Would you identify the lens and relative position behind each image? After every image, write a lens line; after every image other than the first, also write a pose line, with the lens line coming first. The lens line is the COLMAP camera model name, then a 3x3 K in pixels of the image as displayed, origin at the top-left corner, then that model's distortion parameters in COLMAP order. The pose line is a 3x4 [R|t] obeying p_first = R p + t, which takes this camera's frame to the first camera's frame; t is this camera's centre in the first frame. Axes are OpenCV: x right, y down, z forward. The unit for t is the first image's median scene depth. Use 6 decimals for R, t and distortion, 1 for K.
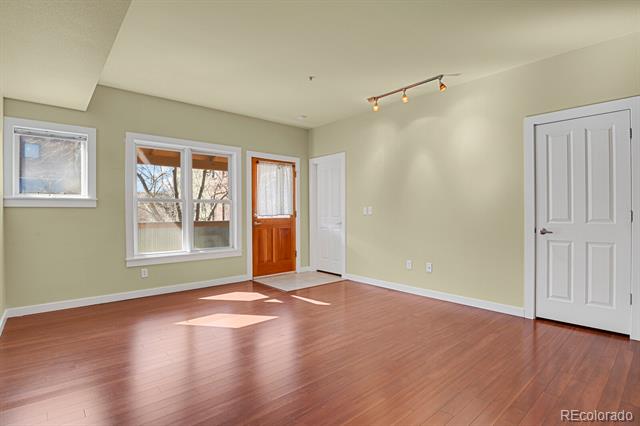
lens RADIAL K [[315.6, 0, 316.3], [0, 315.6, 214.6], [0, 0, 1]] dist [-0.024818, -0.000815]
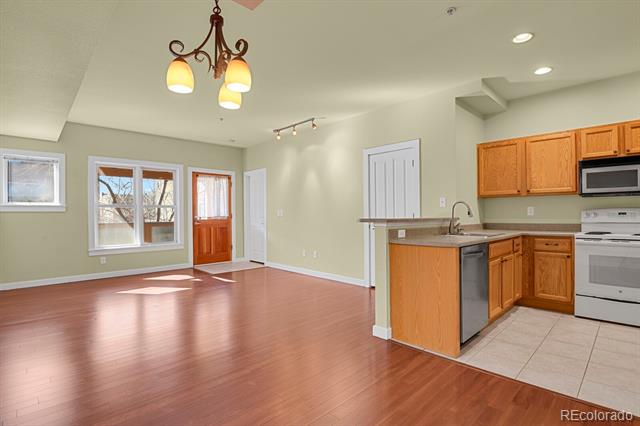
lens RADIAL K [[315.6, 0, 320.5], [0, 315.6, 214.2], [0, 0, 1]] dist [-0.024818, -0.000815]
pose [[0.998876, -0.003696, 0.047245, 0.286483], [0.003970, 0.999976, -0.005699, -0.000382], [-0.047223, 0.005880, 0.998867, -0.338726]]
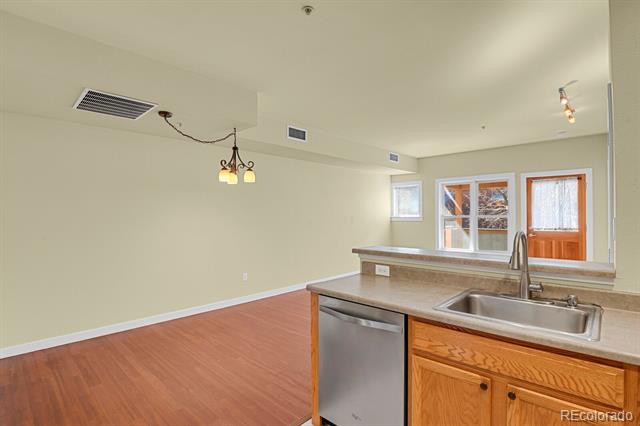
lens RADIAL K [[315.6, 0, 320.6], [0, 315.6, 212.7], [0, 0, 1]] dist [-0.024818, -0.000815]
pose [[0.086425, -0.004442, -0.996248, 0.986611], [0.000452, 0.999990, -0.004419, -0.054908], [0.996258, -0.000069, 0.086426, 0.158173]]
